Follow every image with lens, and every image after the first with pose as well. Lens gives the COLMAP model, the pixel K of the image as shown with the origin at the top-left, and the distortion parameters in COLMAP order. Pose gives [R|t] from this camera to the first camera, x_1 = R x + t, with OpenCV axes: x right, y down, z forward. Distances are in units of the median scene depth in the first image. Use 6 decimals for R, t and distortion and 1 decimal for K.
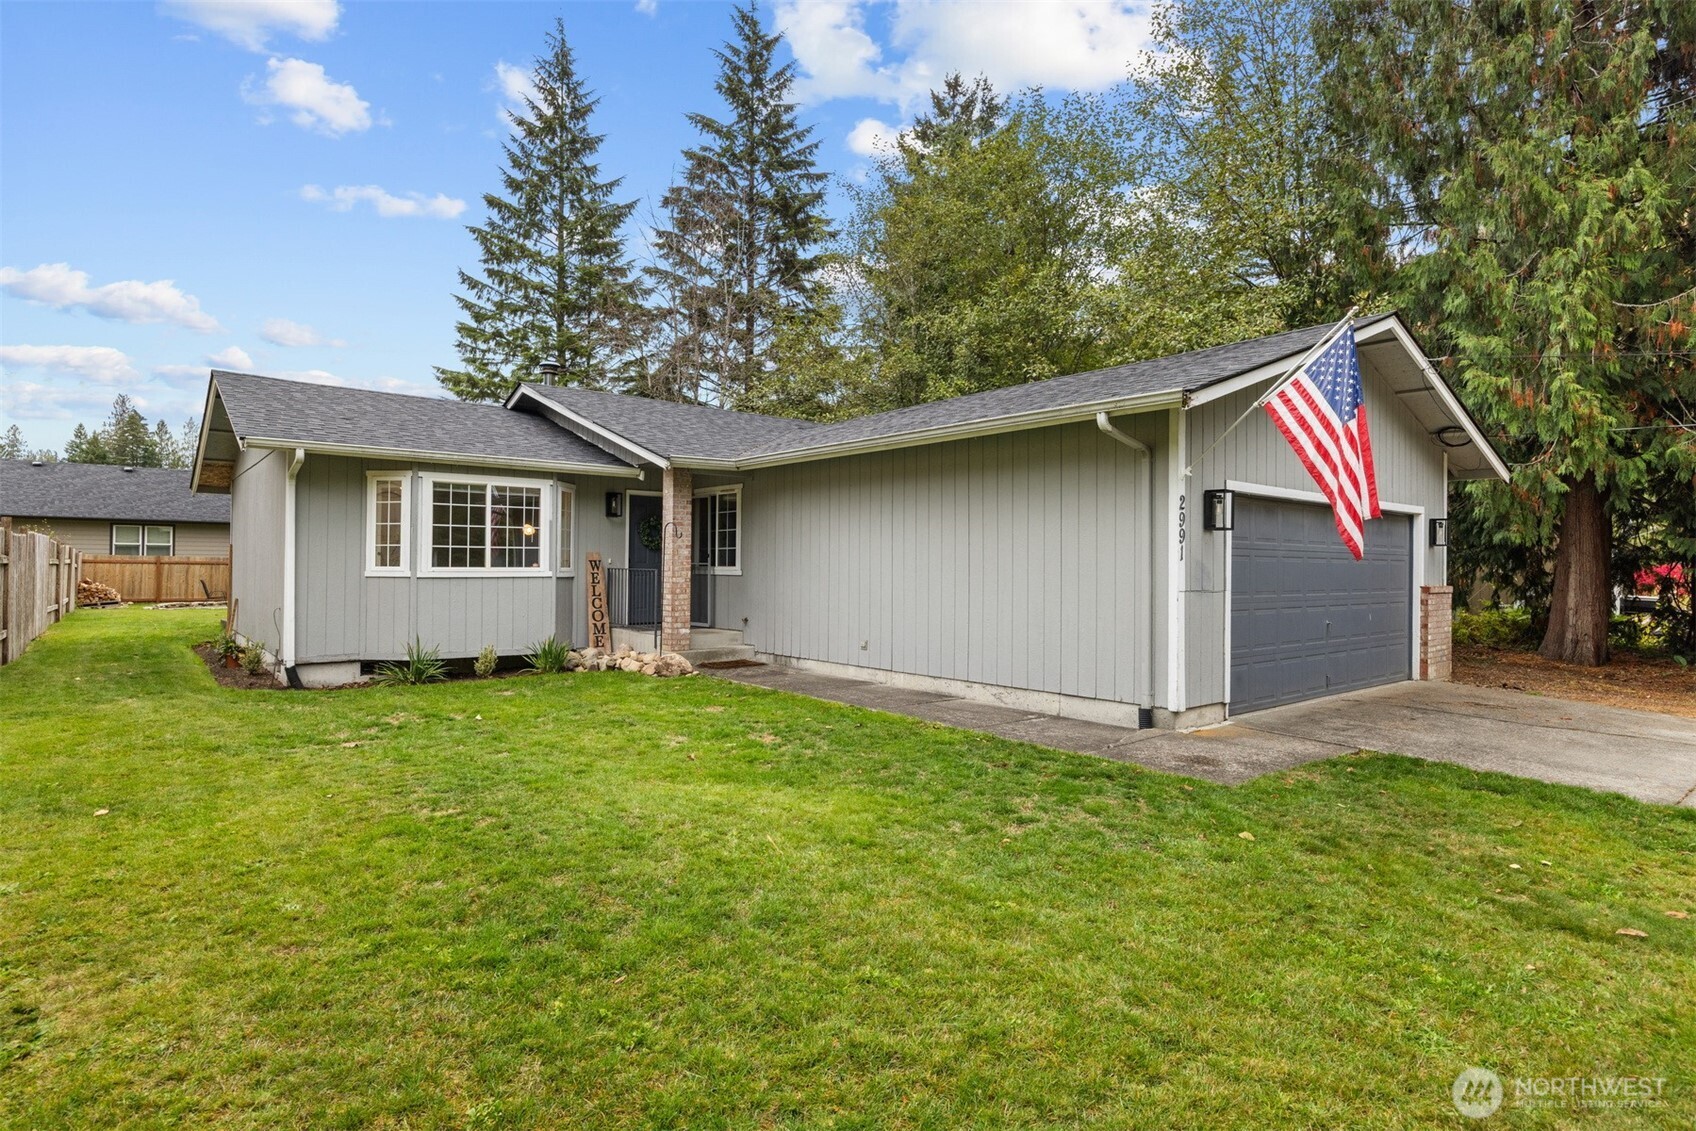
lens RADIAL K [[902.0, 0, 848.9], [0, 902.0, 559.9], [0, 0, 1]] dist [-0.001943, -0.000084]
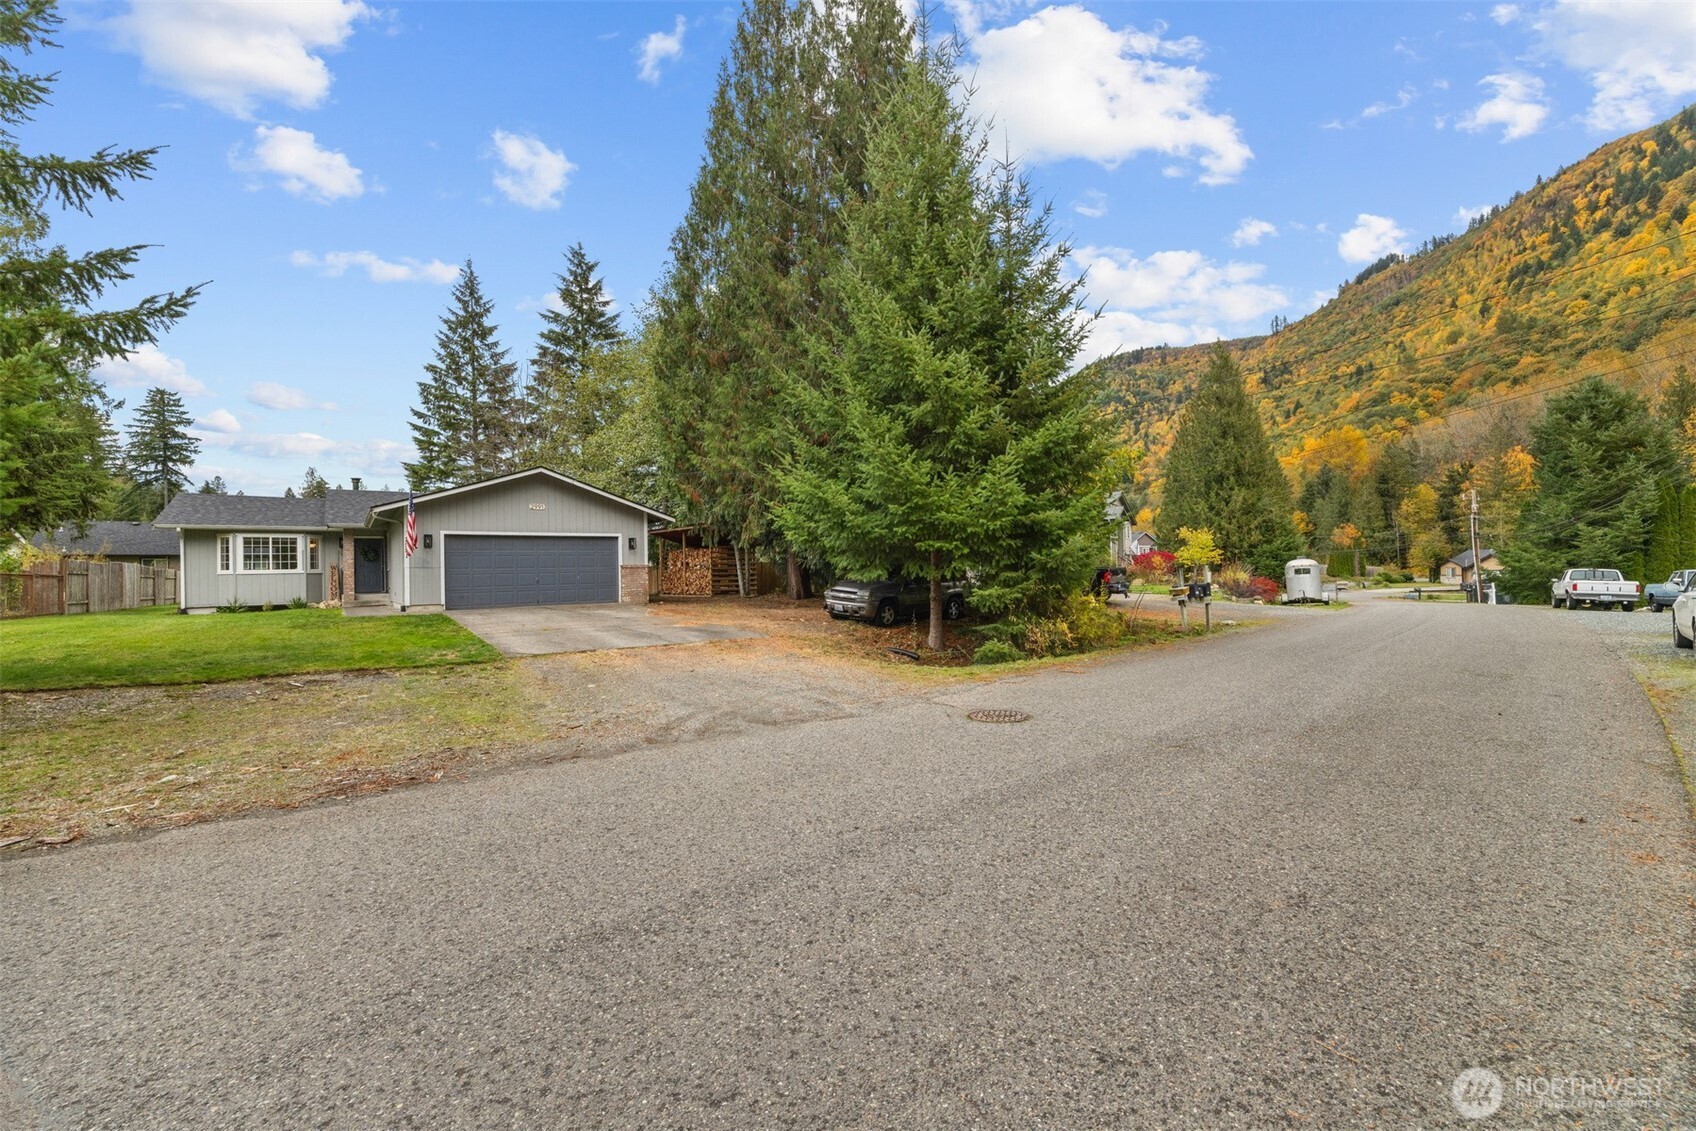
lens RADIAL K [[681.5, 0, 847.8], [0, 681.5, 570.2], [0, 0, 1]] dist [0.000097, -0.000007]
pose [[0.998876, -0.030949, -0.035888, 1.163324], [0.031057, 0.999515, 0.002462, 0.050220], [0.035794, -0.003574, 0.999353, -0.775192]]
